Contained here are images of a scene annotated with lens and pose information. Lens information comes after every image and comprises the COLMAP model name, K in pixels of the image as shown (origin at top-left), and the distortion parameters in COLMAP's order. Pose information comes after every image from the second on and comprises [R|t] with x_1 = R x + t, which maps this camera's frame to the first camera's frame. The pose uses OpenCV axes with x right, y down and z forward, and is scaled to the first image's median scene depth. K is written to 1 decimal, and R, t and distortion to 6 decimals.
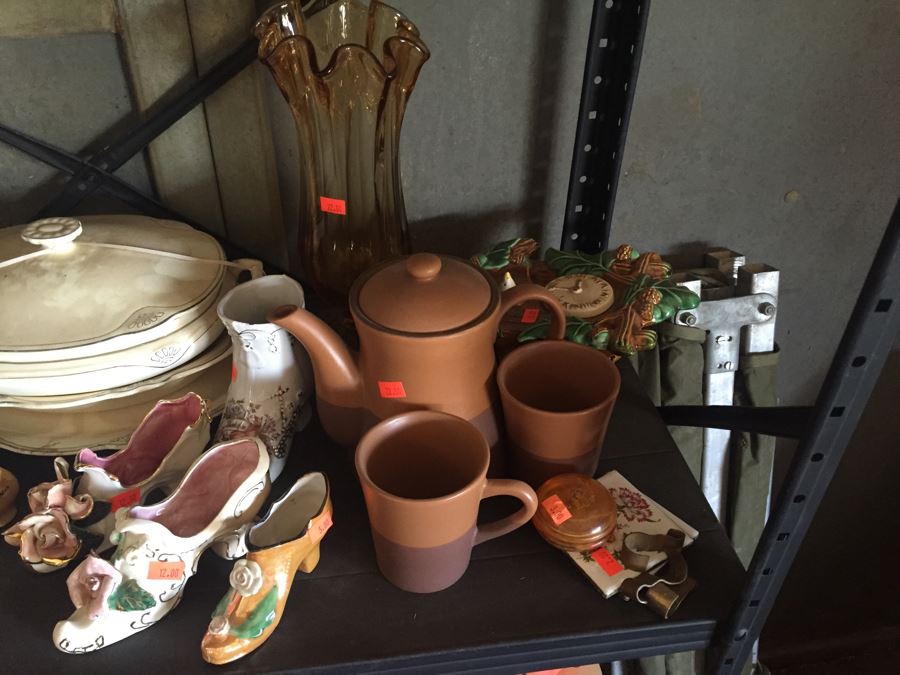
lens RADIAL K [[754.9, 0, 444.1], [0, 754.9, 339.4], [0, 0, 1]] dist [0.087260, -0.125419]
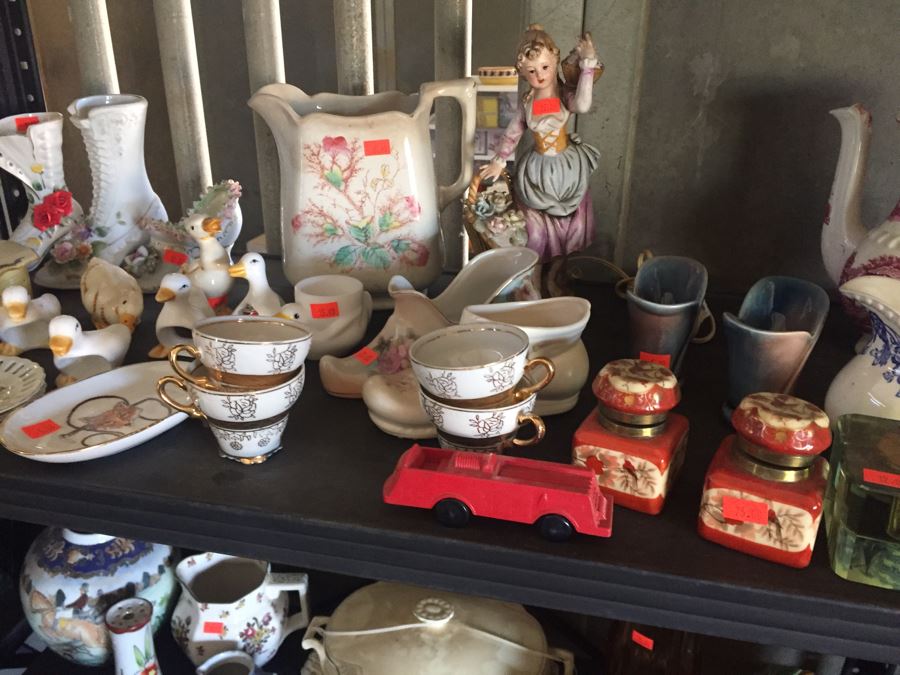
lens RADIAL K [[754.9, 0, 446.2], [0, 754.9, 345.2], [0, 0, 1]] dist [0.087260, -0.125419]
pose [[0.936738, 0.140773, -0.320476, -0.110757], [-0.205112, 0.962660, -0.176674, -0.343058], [0.283639, 0.231231, 0.930635, -0.359109]]
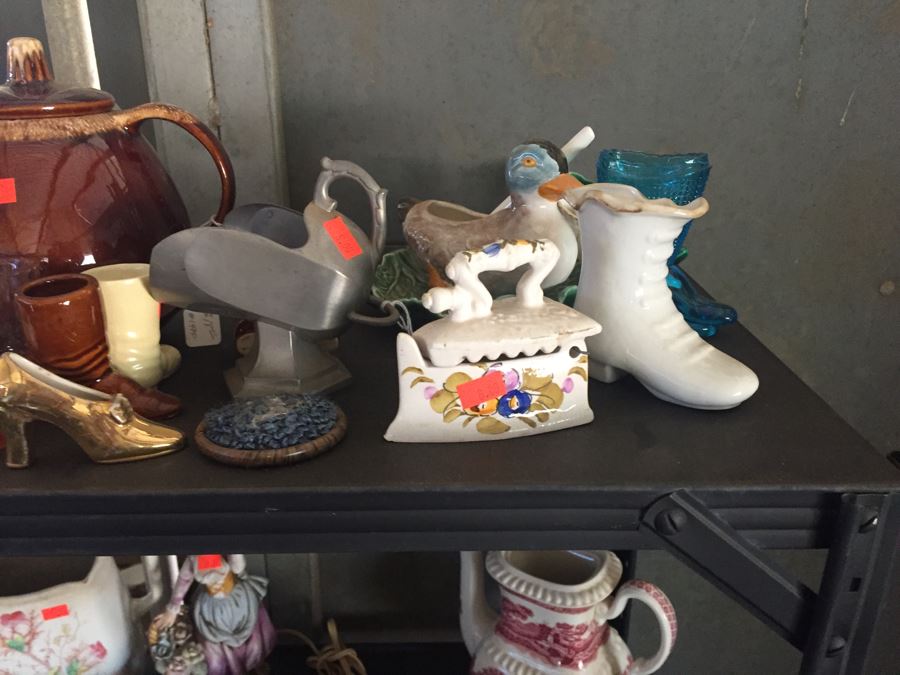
lens RADIAL K [[754.9, 0, 444.0], [0, 754.9, 336.8], [0, 0, 1]] dist [0.087260, -0.125419]
pose [[0.990508, 0.030518, -0.134024, 0.136637], [-0.065105, 0.962894, -0.261909, -0.887201], [0.121058, 0.268149, 0.955741, -0.604838]]
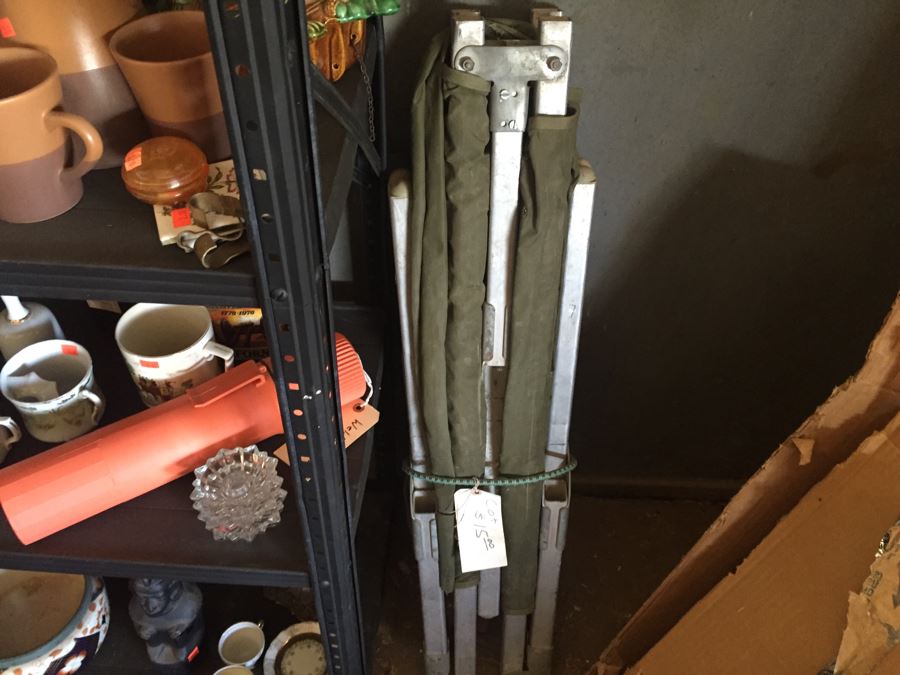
lens RADIAL K [[754.9, 0, 448.4], [0, 754.9, 334.7], [0, 0, 1]] dist [0.087260, -0.125419]
pose [[0.980025, 0.150429, -0.130087, 0.598664], [-0.127218, 0.976965, 0.171331, 0.182862], [0.152863, -0.151359, 0.976588, 0.011135]]
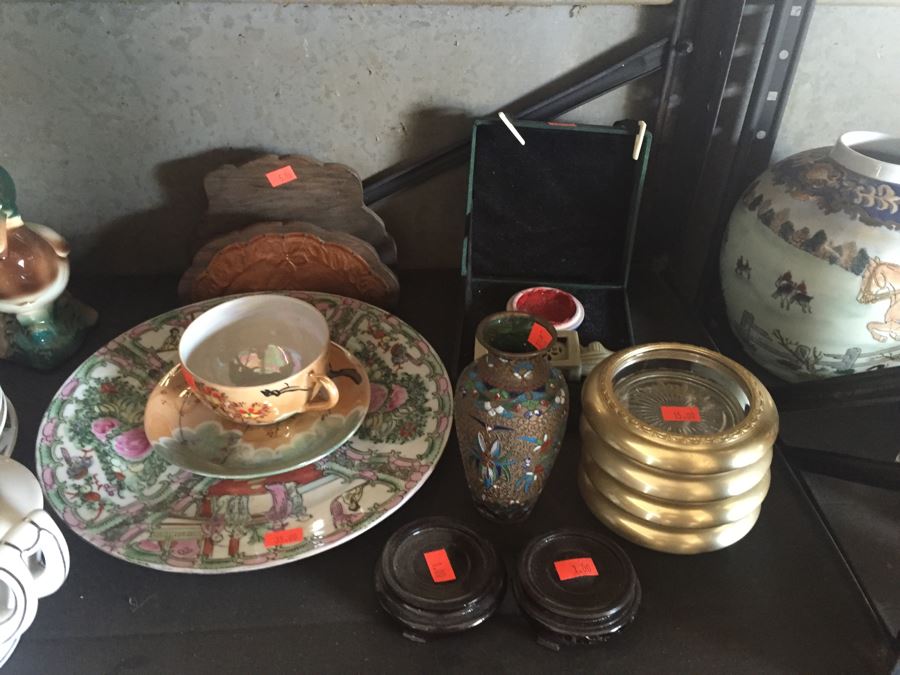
lens RADIAL K [[754.9, 0, 443.4], [0, 754.9, 332.2], [0, 0, 1]] dist [0.087260, -0.125419]
pose [[0.996050, 0.058864, -0.066481, -1.584184], [-0.060197, 0.998020, -0.018214, 0.105249], [0.065278, 0.022144, 0.997621, -0.035226]]
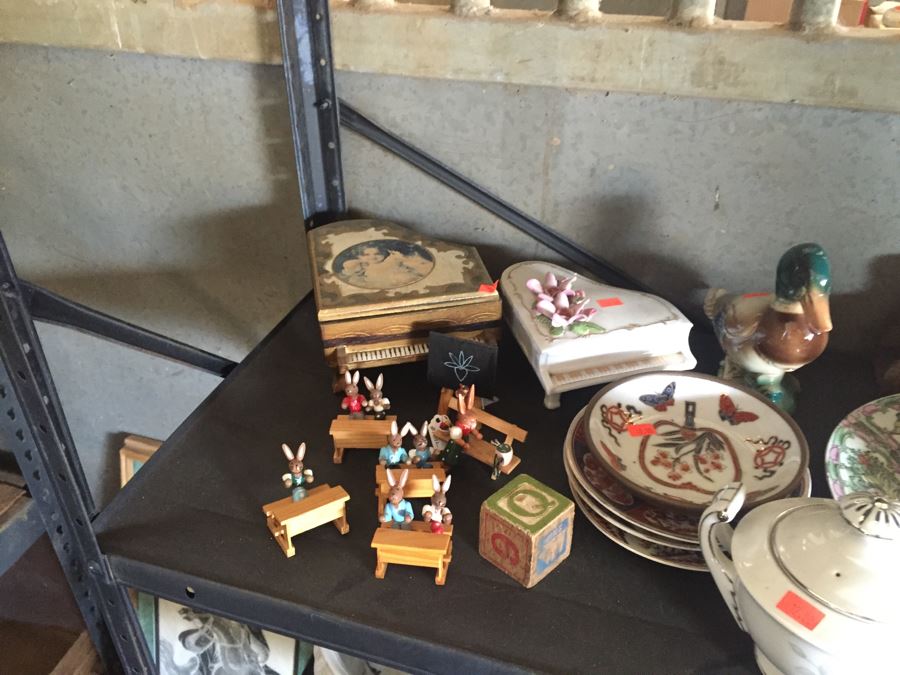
lens RADIAL K [[754.9, 0, 455.0], [0, 754.9, 337.8], [0, 0, 1]] dist [0.087260, -0.125419]
pose [[0.894065, 0.231632, -0.383399, -2.133272], [-0.256702, 0.966378, -0.014772, 0.172066], [0.367087, 0.111627, 0.923465, -0.276613]]
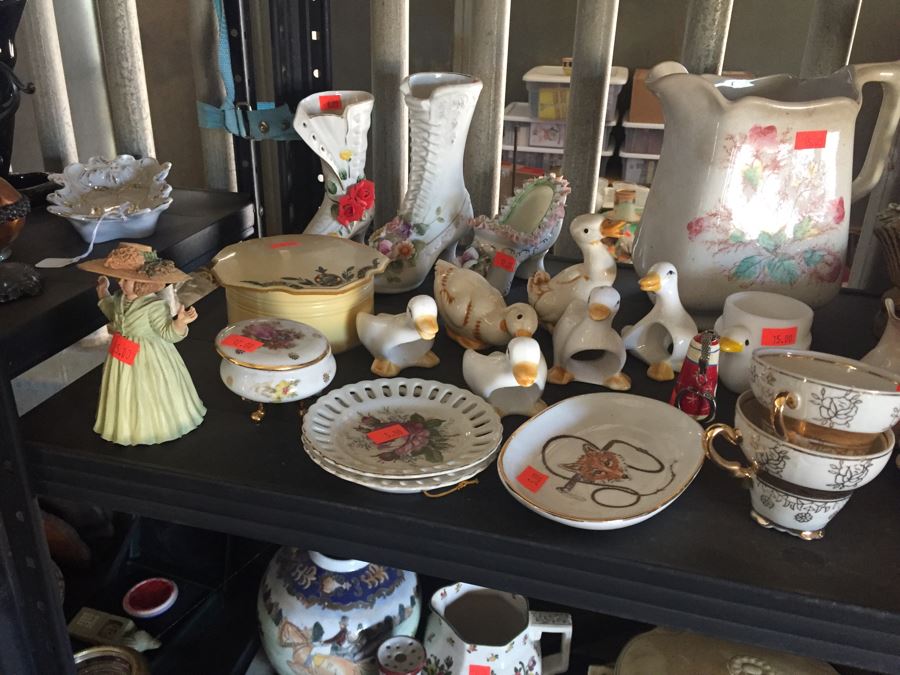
lens RADIAL K [[754.9, 0, 444.0], [0, 754.9, 343.9], [0, 0, 1]] dist [0.087260, -0.125419]
pose [[0.923468, 0.178404, -0.339675, -0.605177], [-0.244440, 0.955957, -0.162468, -0.301946], [0.295730, 0.233065, 0.926404, -0.361358]]
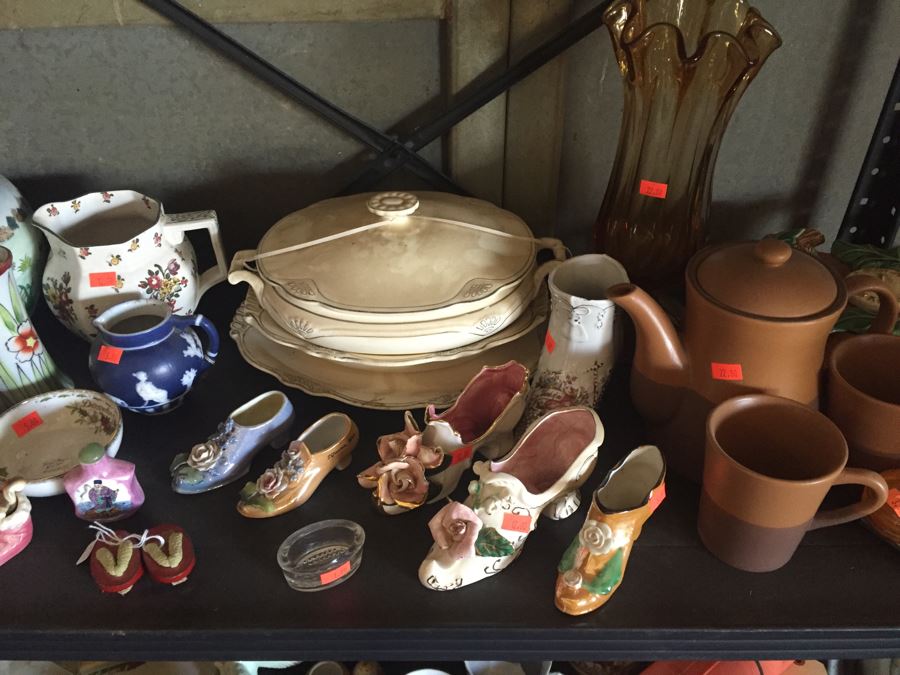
lens RADIAL K [[754.9, 0, 443.0], [0, 754.9, 337.4], [0, 0, 1]] dist [0.087260, -0.125419]
pose [[0.990011, 0.065137, -0.125039, -0.276902], [-0.063193, 0.997812, 0.019455, 0.021014], [0.126033, -0.011359, 0.991961, -0.057837]]
